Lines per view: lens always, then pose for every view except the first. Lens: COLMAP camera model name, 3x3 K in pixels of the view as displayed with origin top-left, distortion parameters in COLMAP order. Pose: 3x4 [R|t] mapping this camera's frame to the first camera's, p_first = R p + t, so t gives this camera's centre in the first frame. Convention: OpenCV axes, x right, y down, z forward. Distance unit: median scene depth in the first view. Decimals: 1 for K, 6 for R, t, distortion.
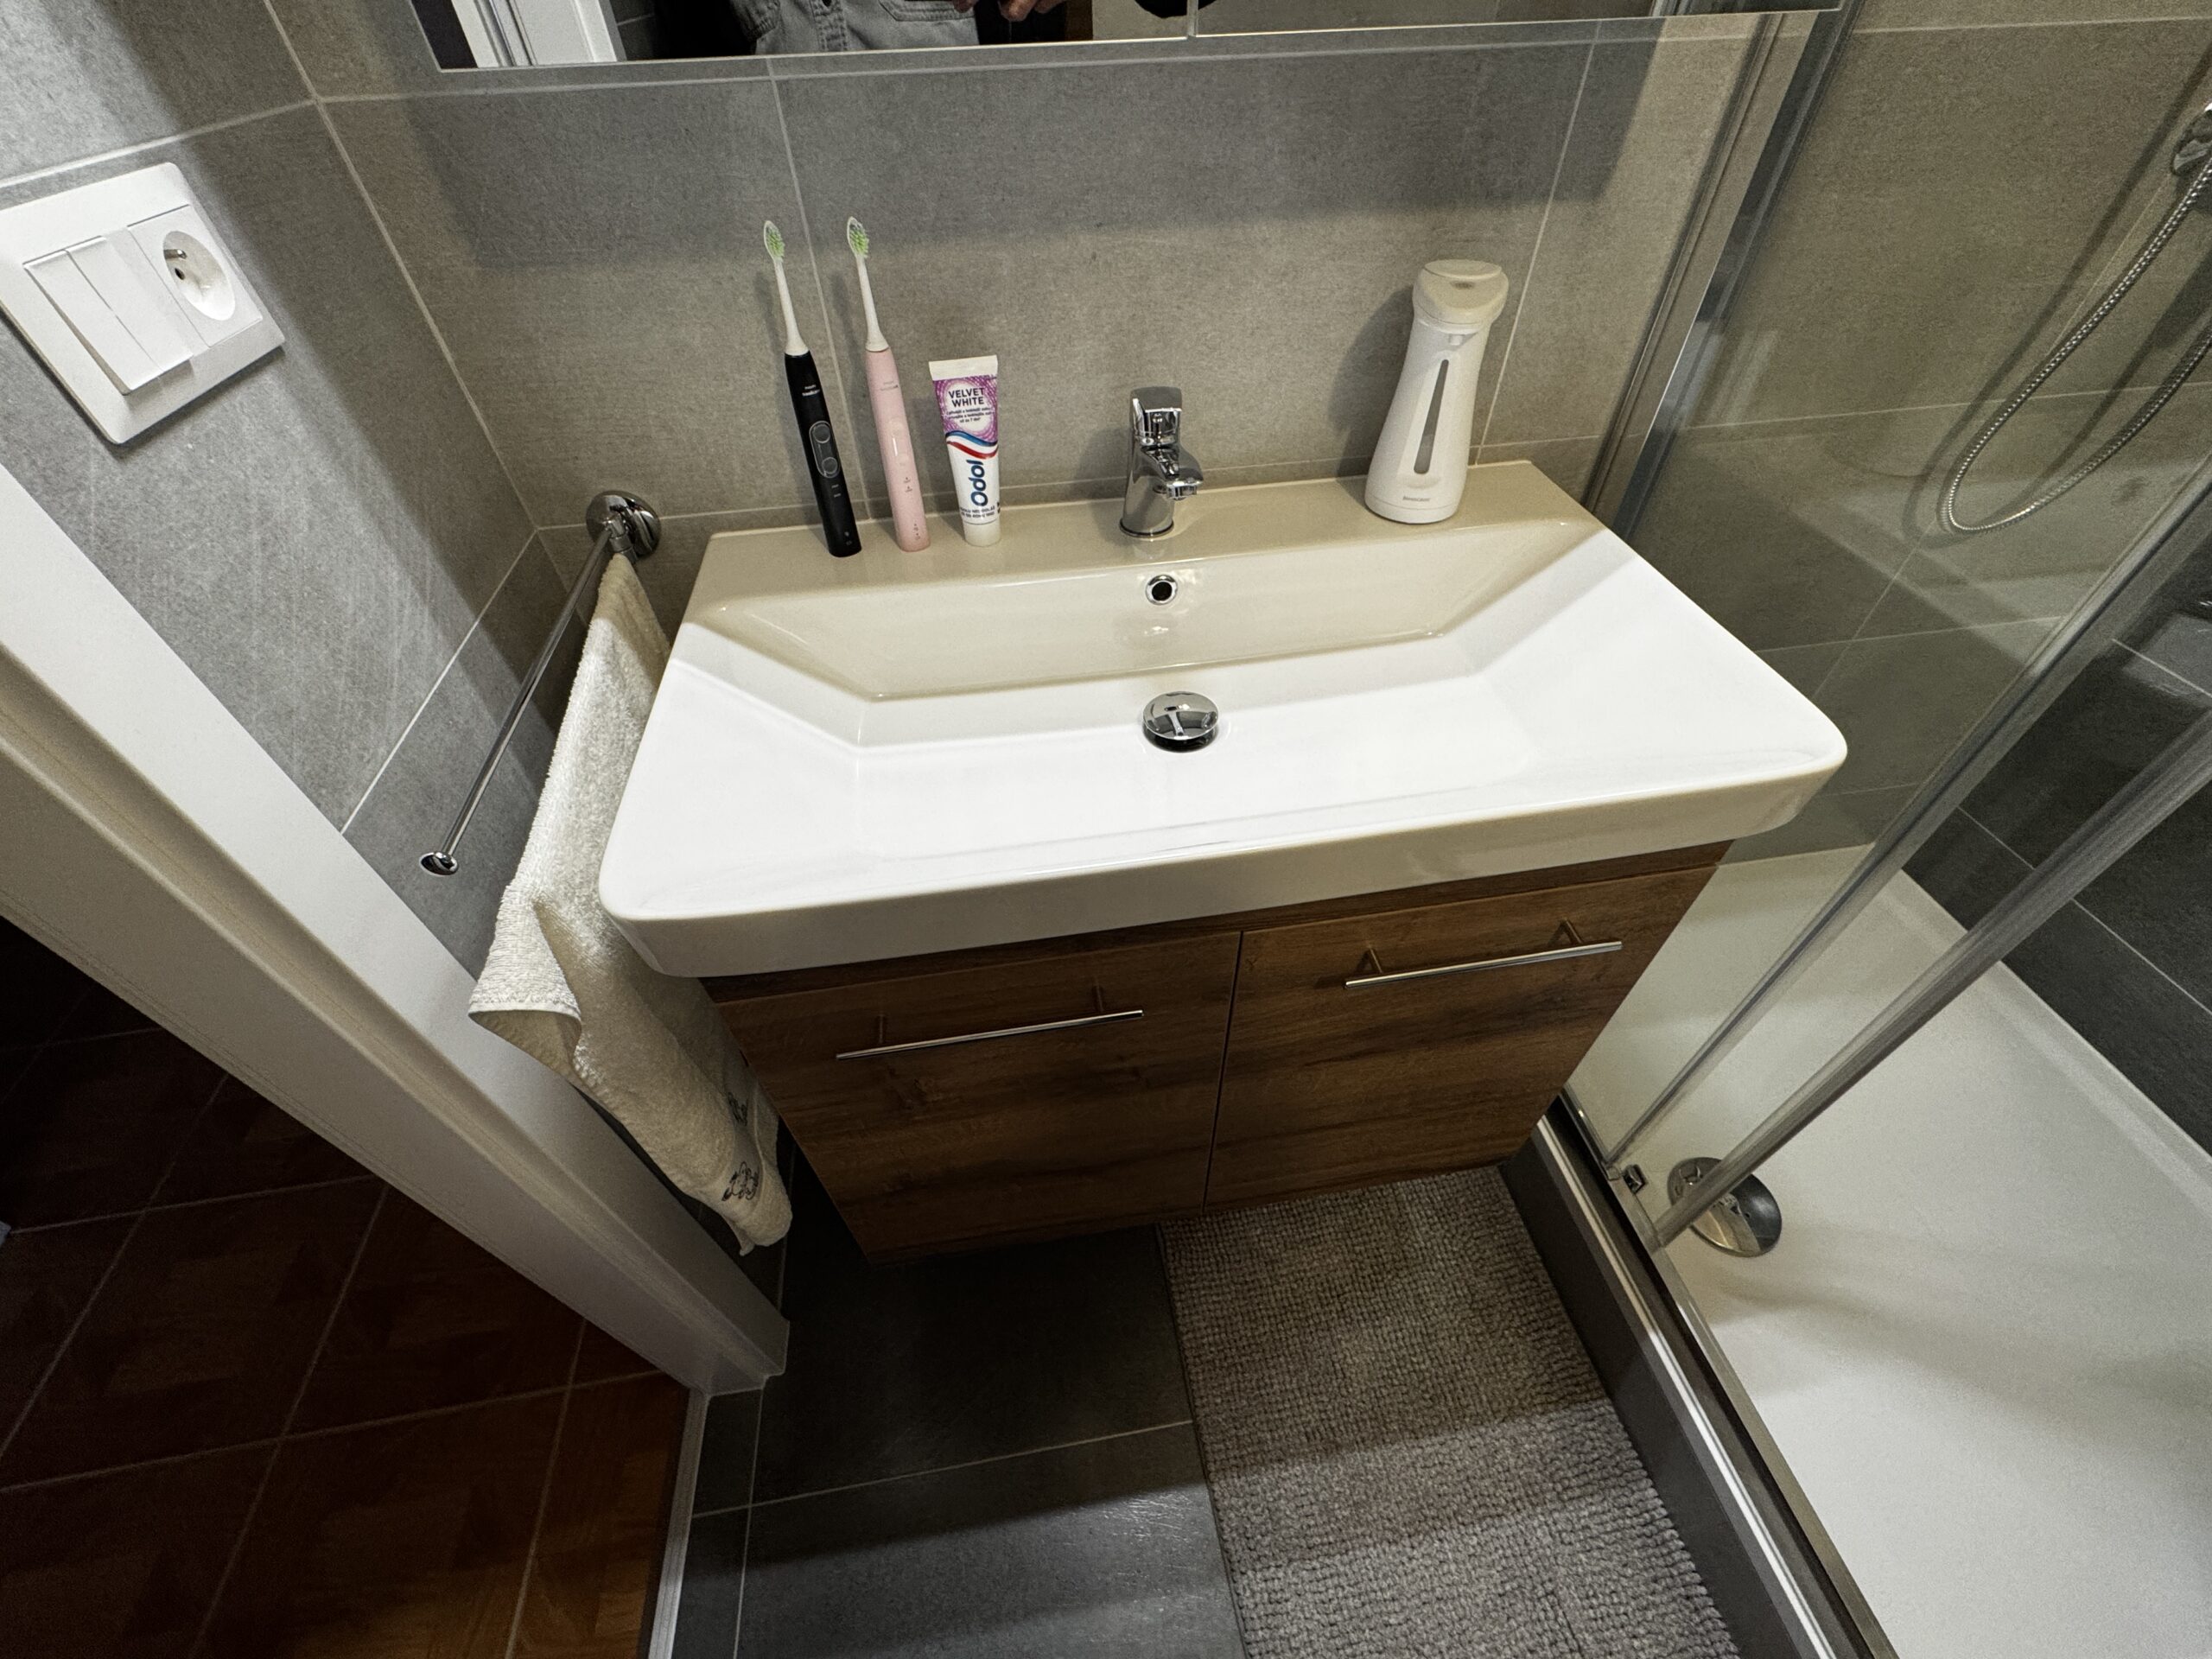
lens RADIAL K [[878.5, 0, 1101.0], [0, 878.5, 825.5], [0, 0, 1]] dist [-0.001502, 0.000051]
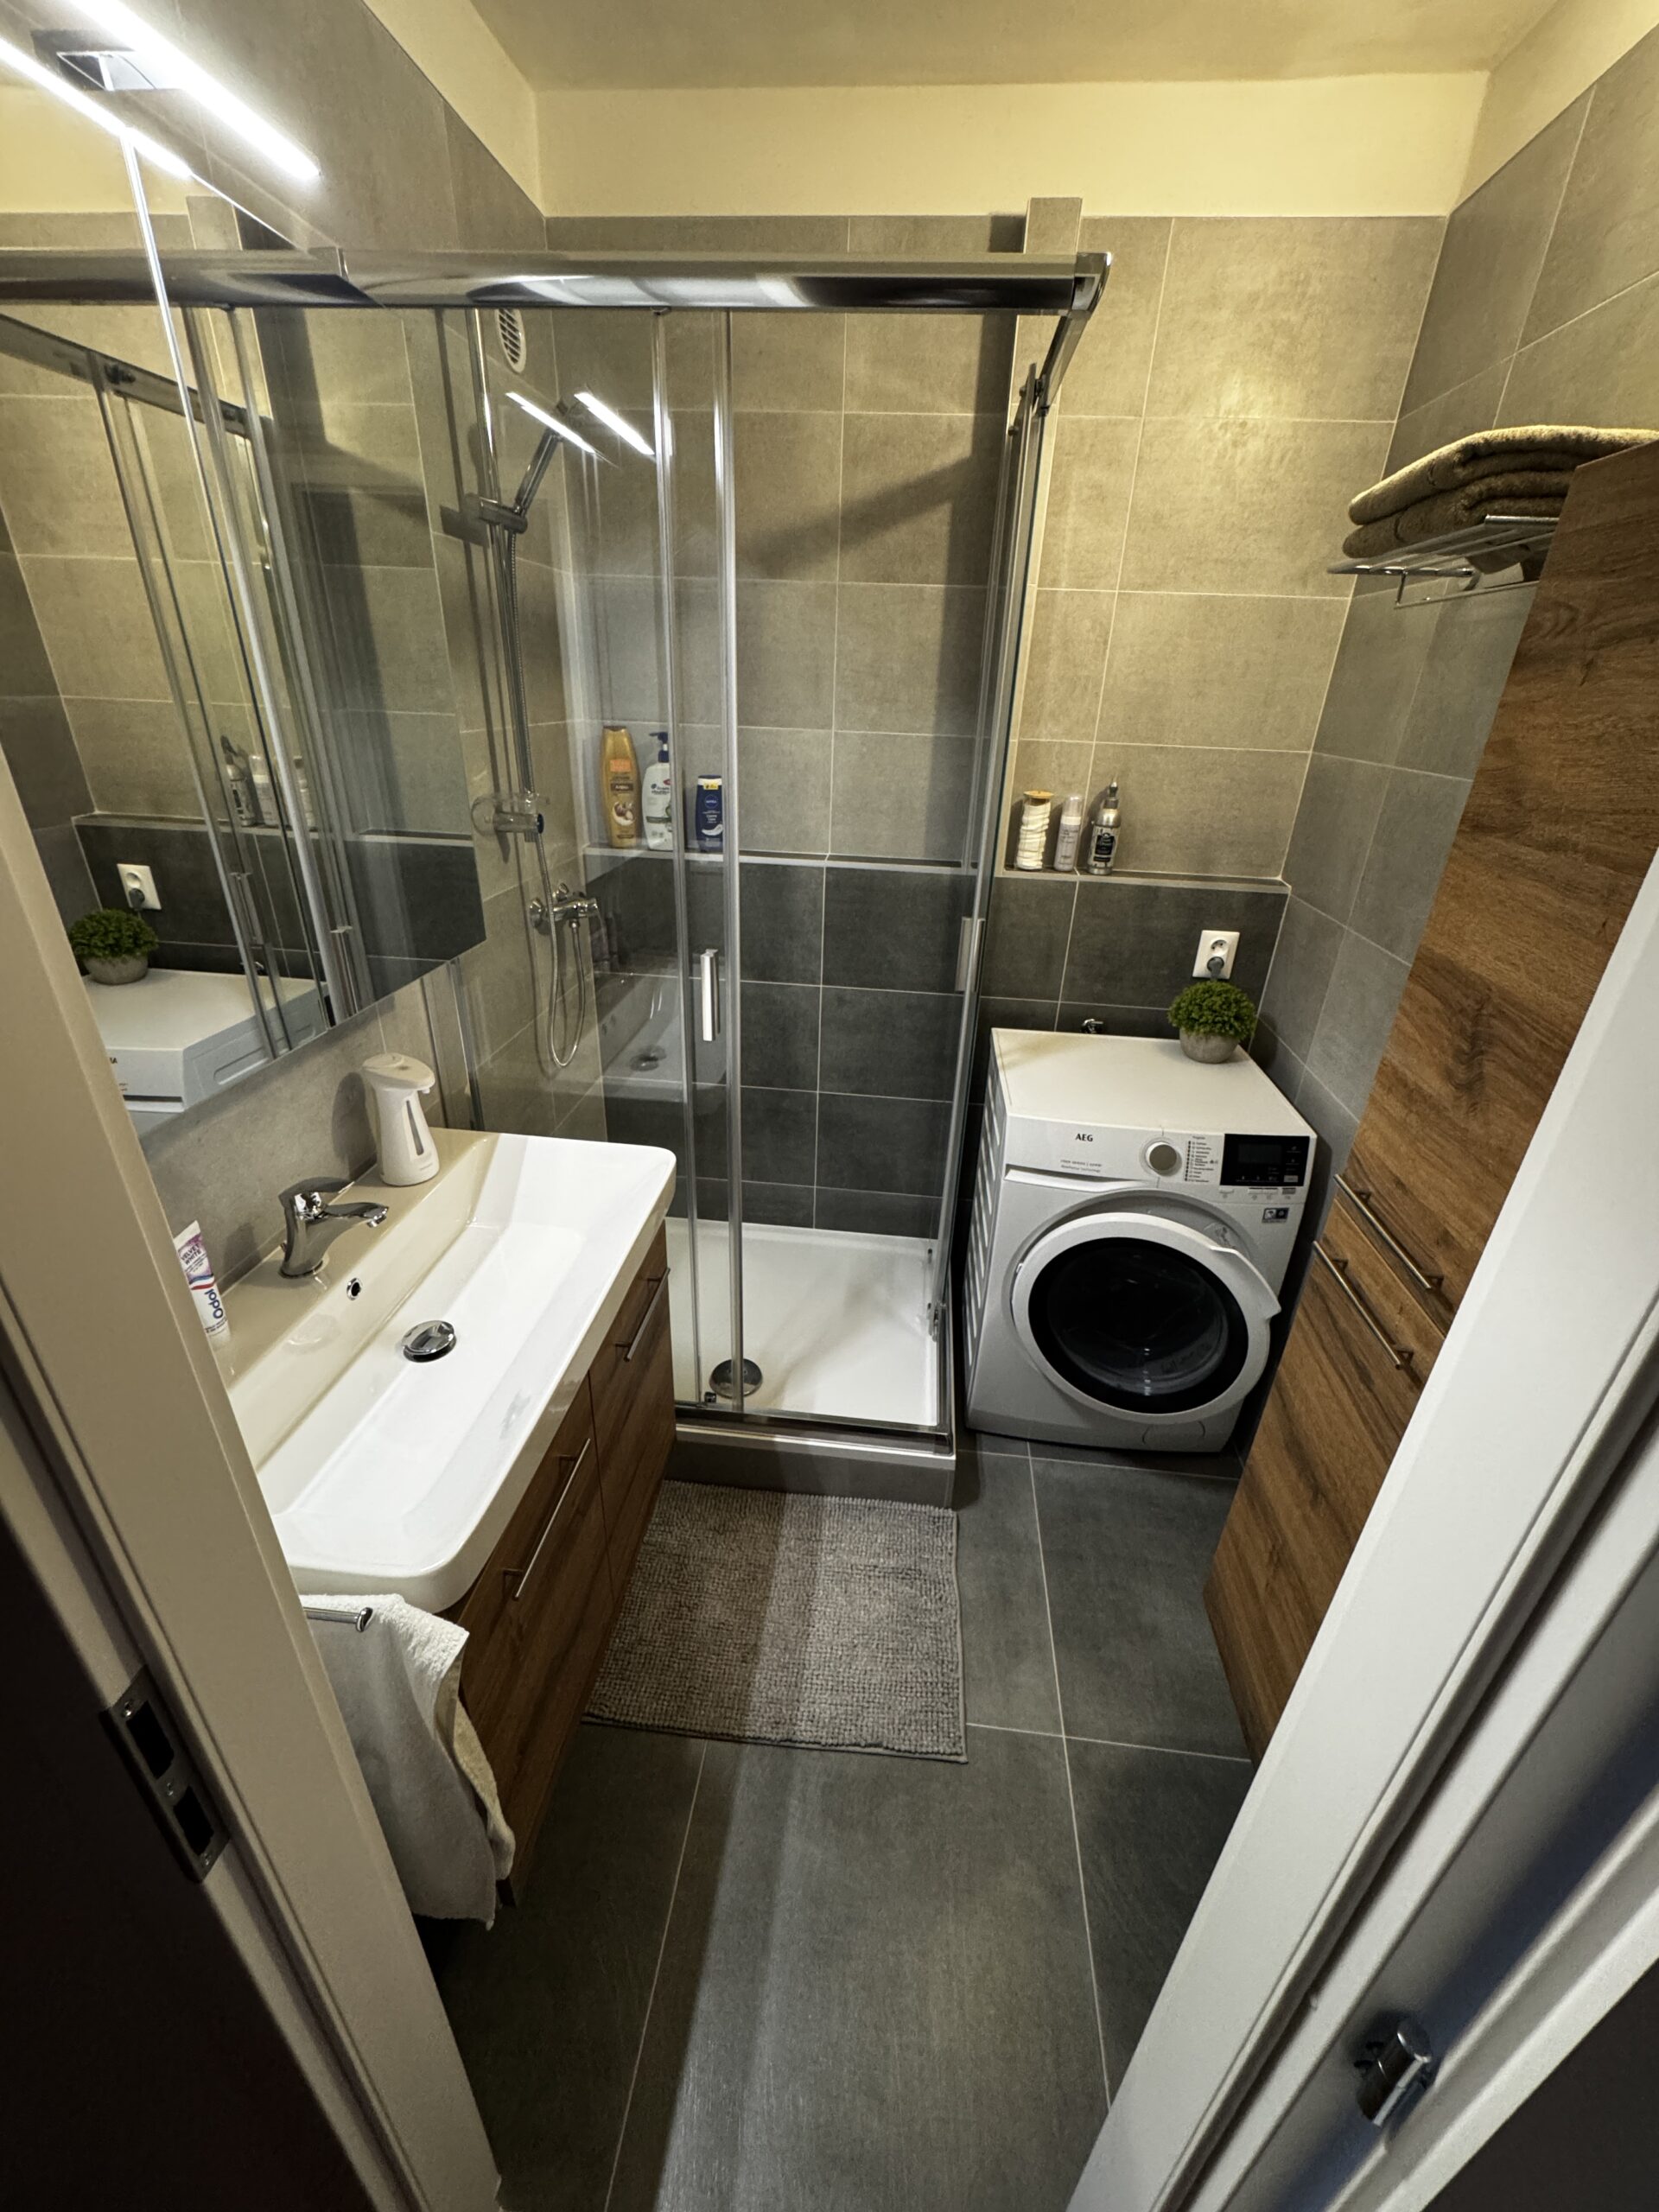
lens RADIAL K [[878.5, 0, 834.3], [0, 878.5, 1104.6], [0, 0, 1]] dist [-0.001502, 0.000051]
pose [[0.255882, -0.389956, 0.884567, -0.806564], [0.654289, 0.743457, 0.138480, -0.152203], [-0.711639, 0.543328, 0.445382, -0.365170]]
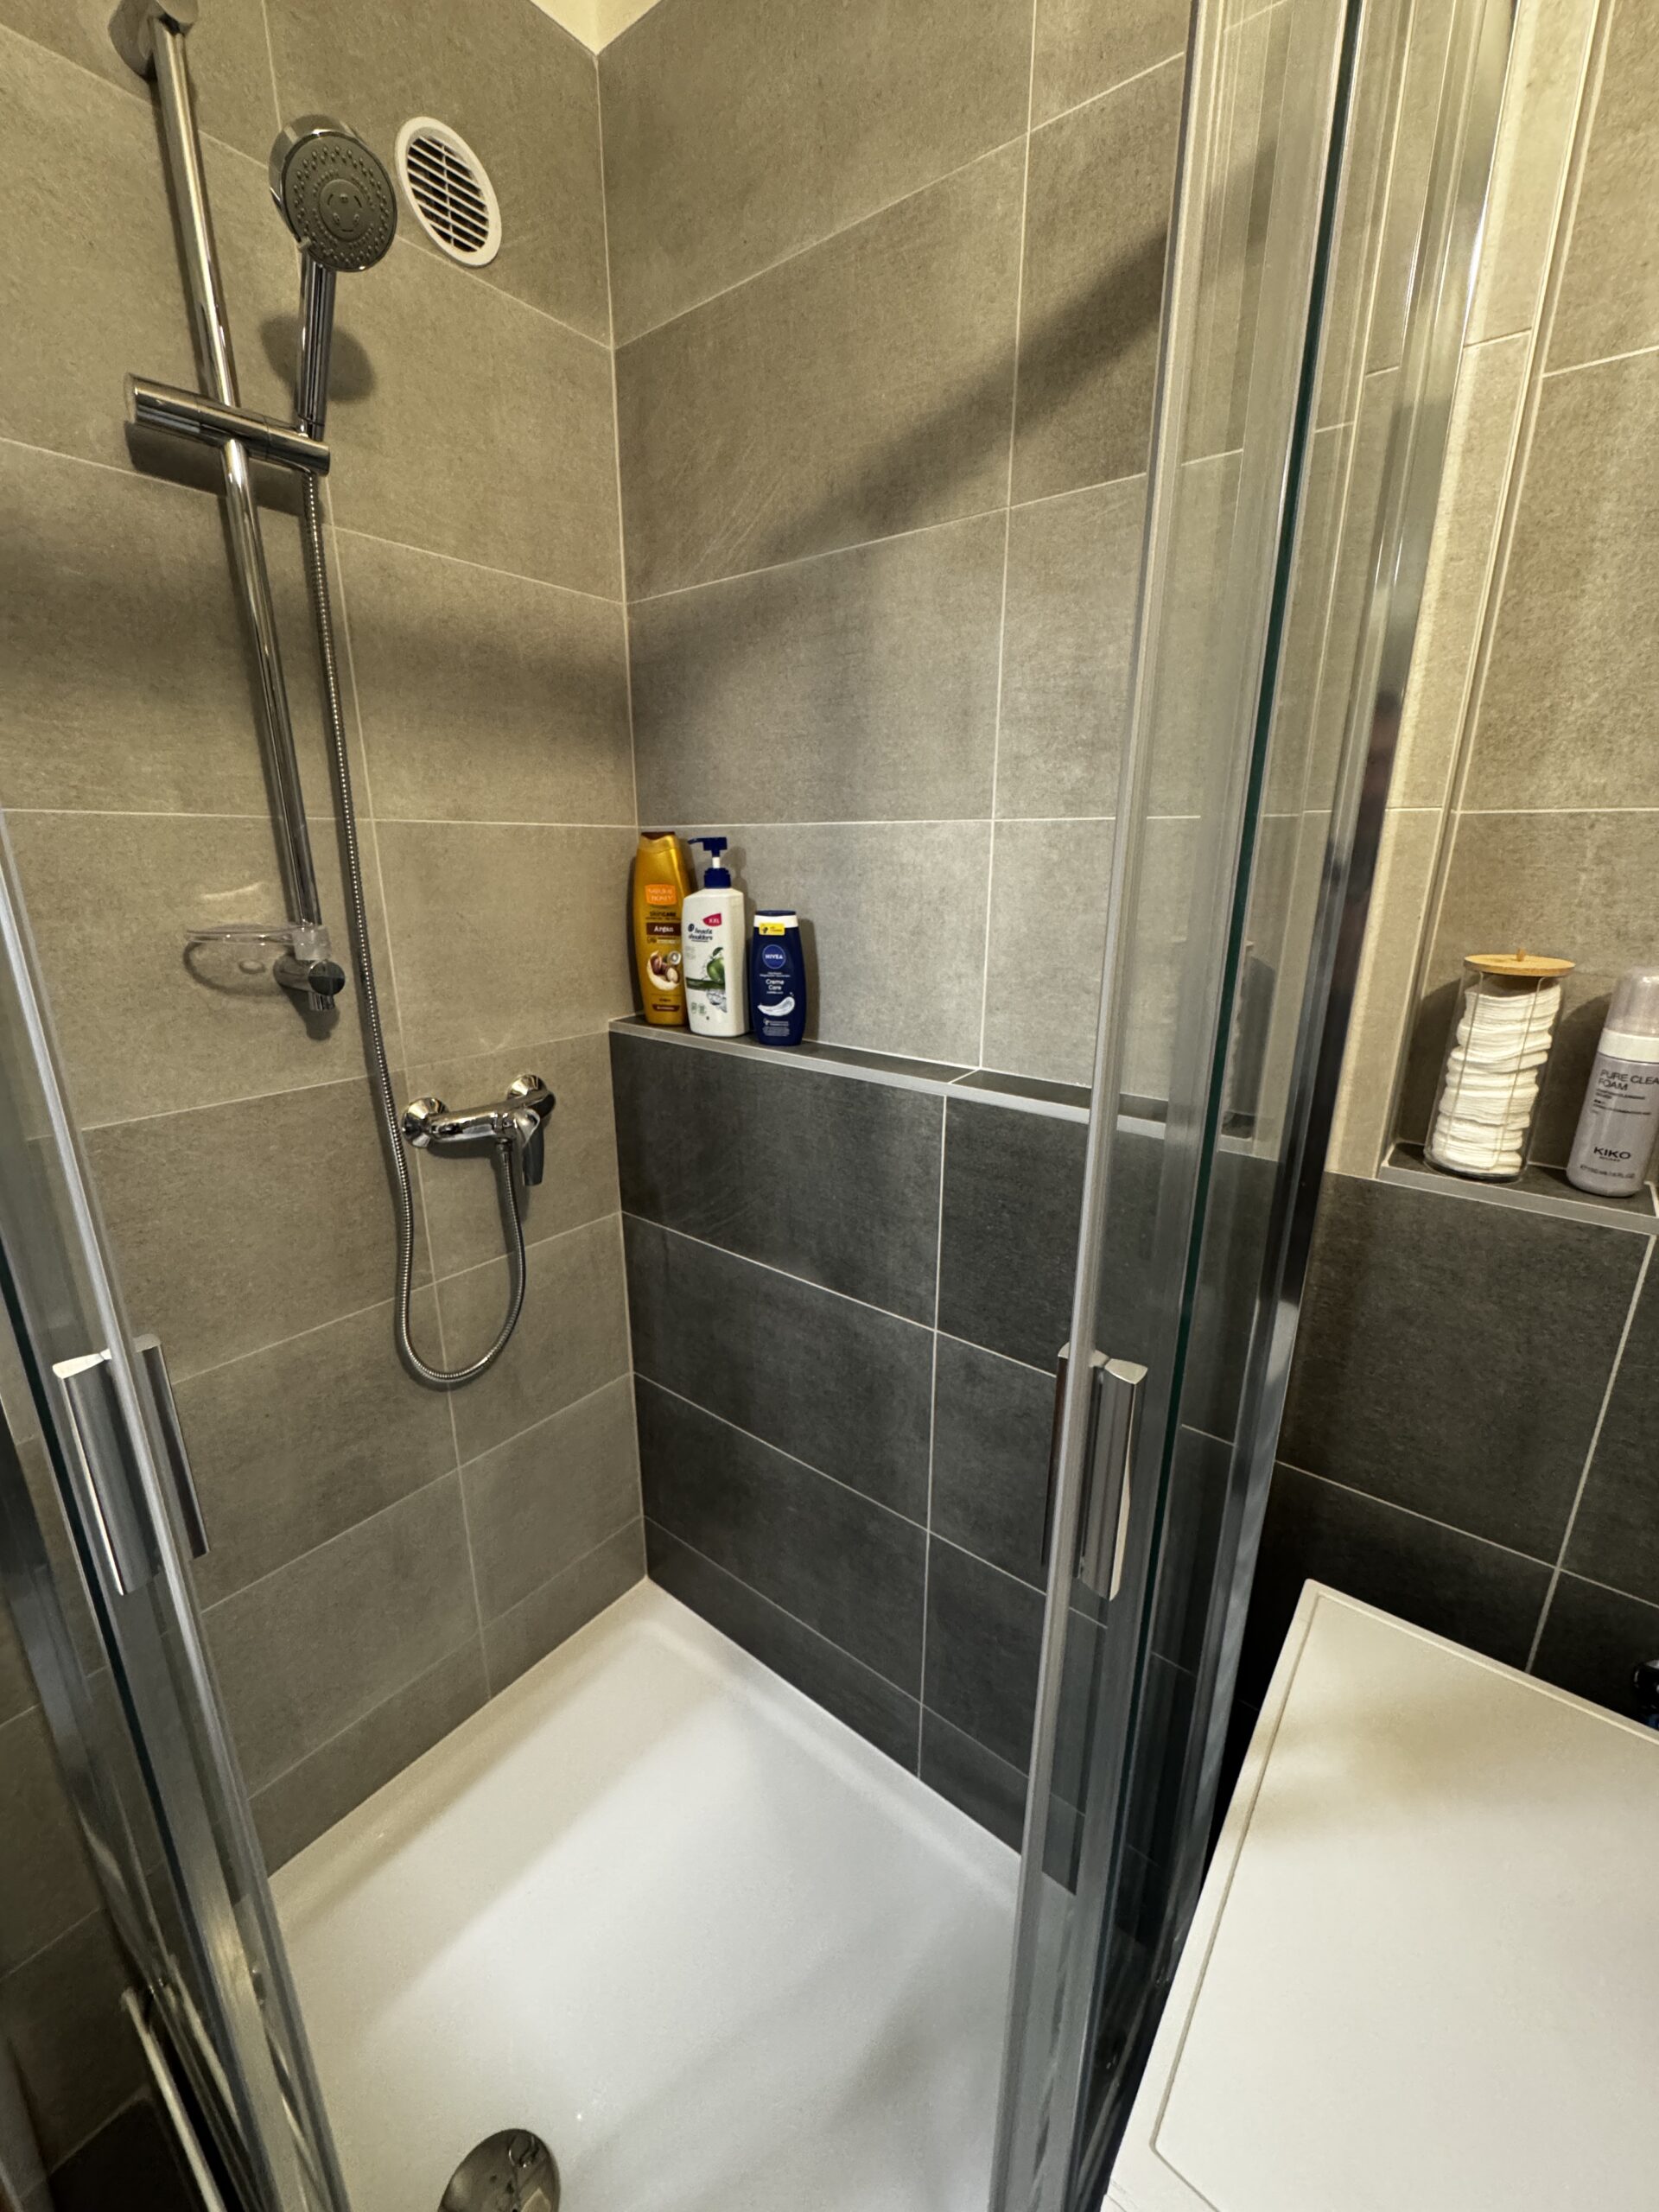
lens RADIAL K [[878.5, 0, 837.6], [0, 878.5, 1103.4], [0, 0, 1]] dist [-0.001502, 0.000051]
pose [[0.730661, -0.164387, 0.662654, 0.691420], [0.467889, 0.827390, -0.310654, -0.028068], [-0.497206, 0.537032, 0.681457, -0.326224]]
